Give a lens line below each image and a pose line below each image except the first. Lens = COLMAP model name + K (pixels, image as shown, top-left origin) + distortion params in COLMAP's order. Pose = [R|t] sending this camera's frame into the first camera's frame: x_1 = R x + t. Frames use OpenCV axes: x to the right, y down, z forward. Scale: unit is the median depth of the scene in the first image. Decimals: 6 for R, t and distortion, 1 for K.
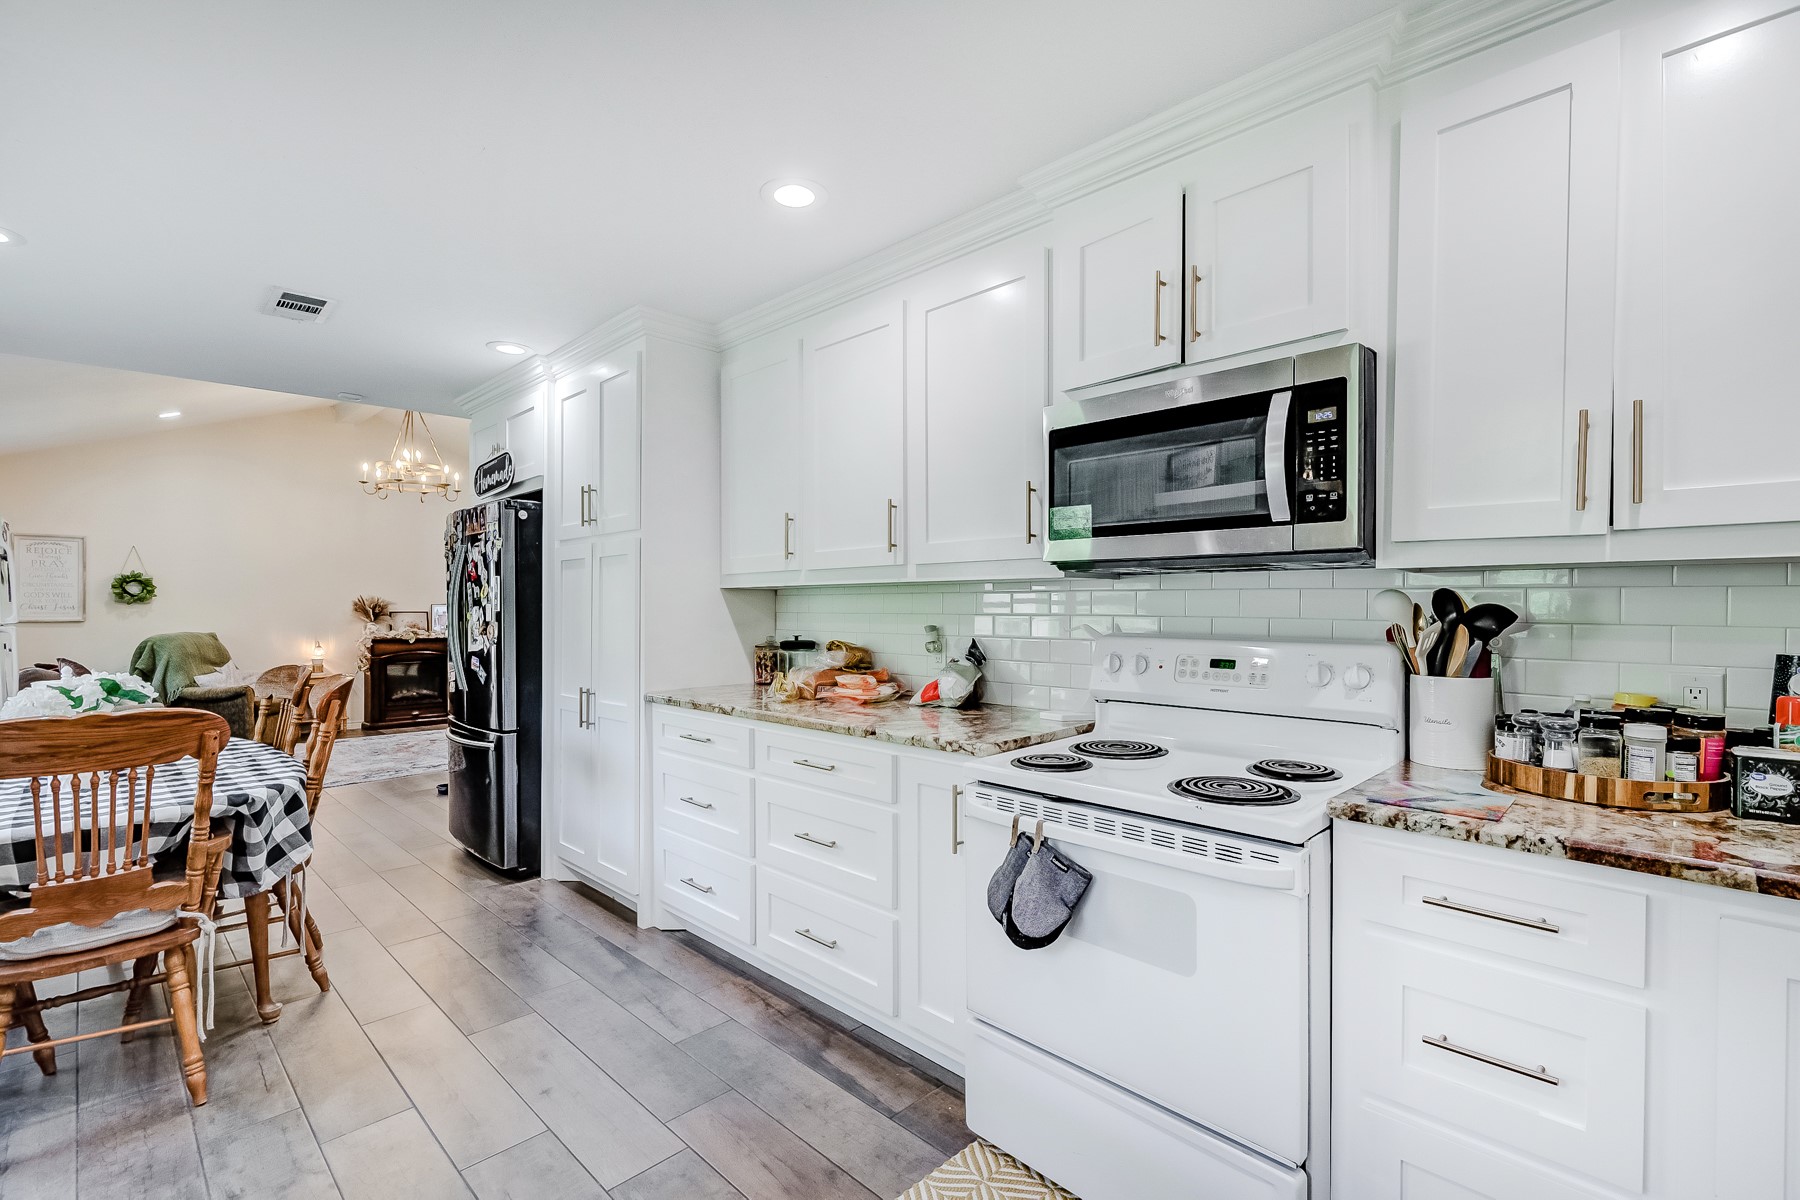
lens RADIAL K [[808.4, 0, 888.2], [0, 808.4, 608.0], [0, 0, 1]] dist [0.006471, -0.005469]
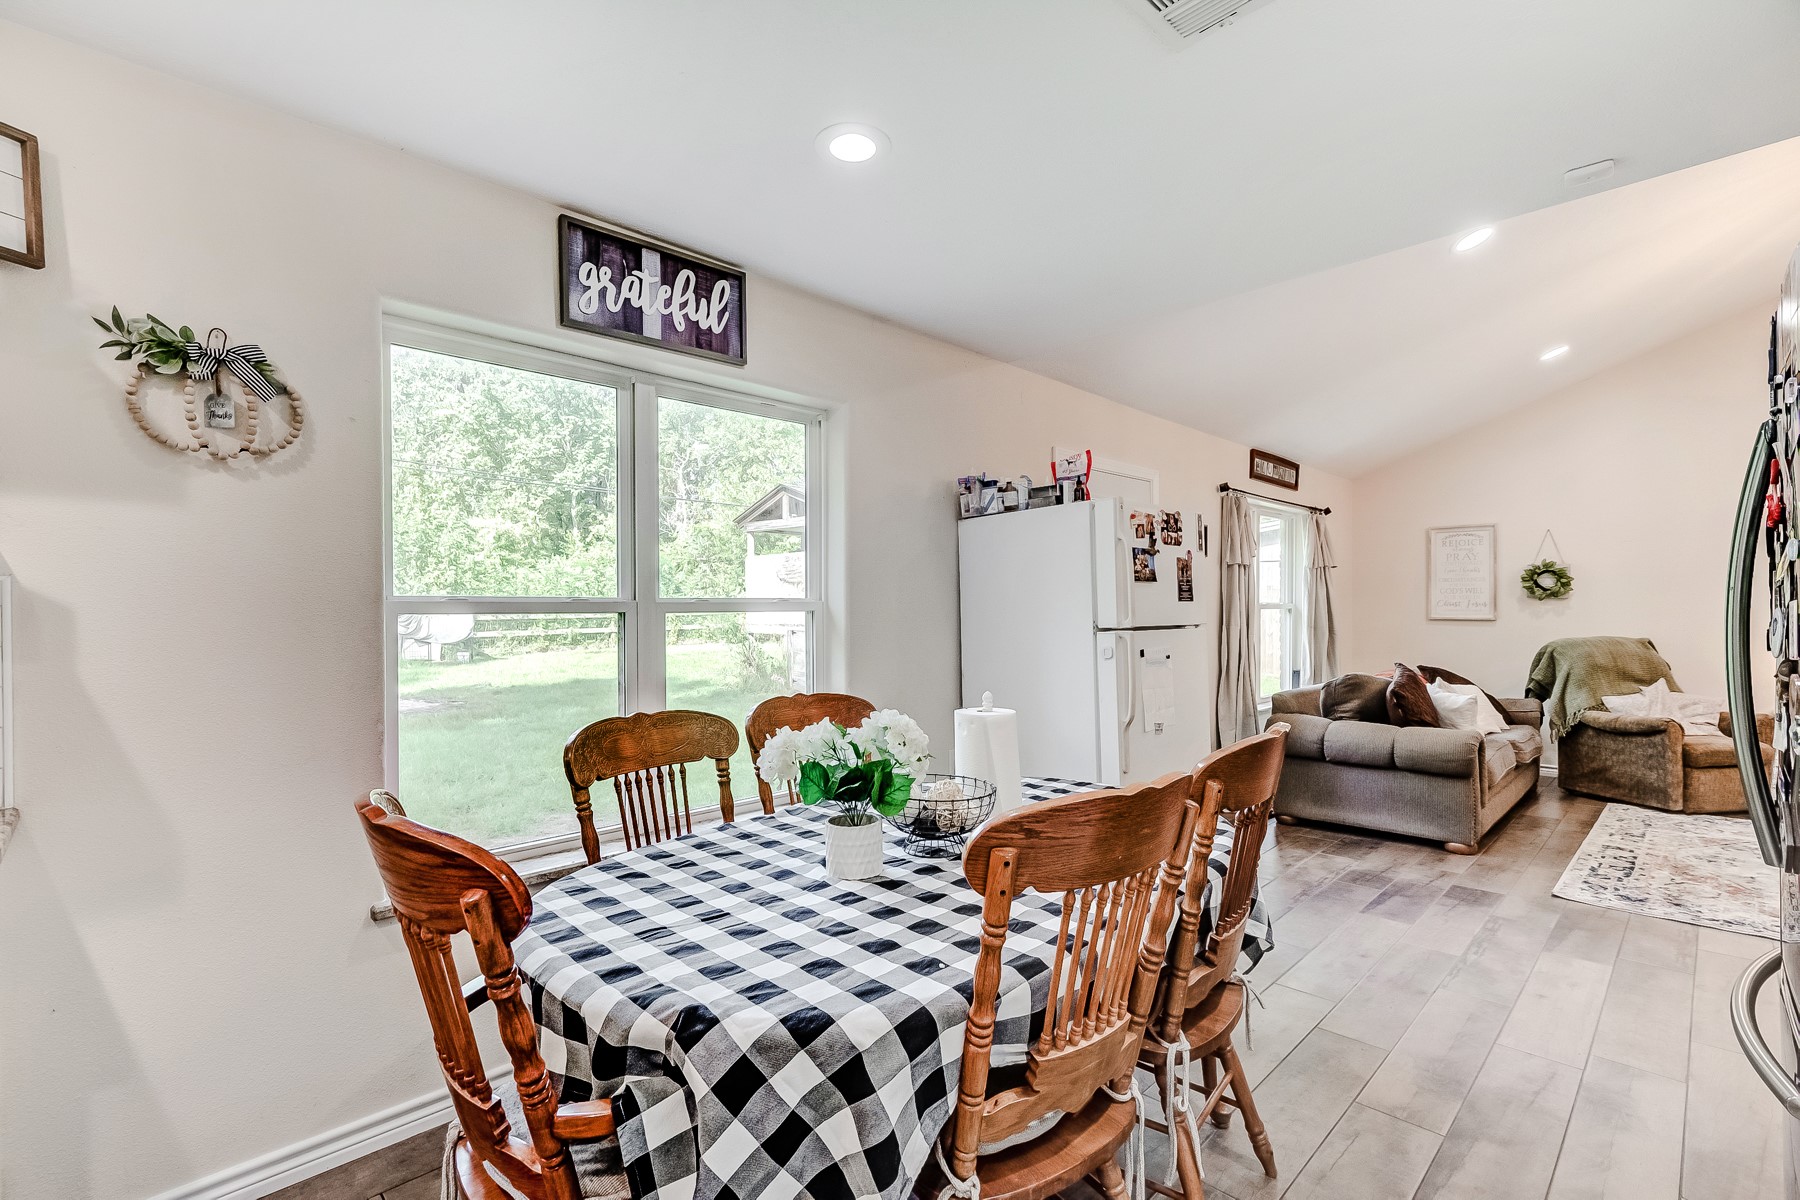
lens RADIAL K [[808.4, 0, 898.5], [0, 808.4, 606.2], [0, 0, 1]] dist [0.006471, -0.005469]
pose [[-0.008611, 0.001283, -0.999962, -0.282030], [0.004381, 0.999990, 0.001245, -0.006722], [0.999953, -0.004370, -0.008617, 0.951115]]
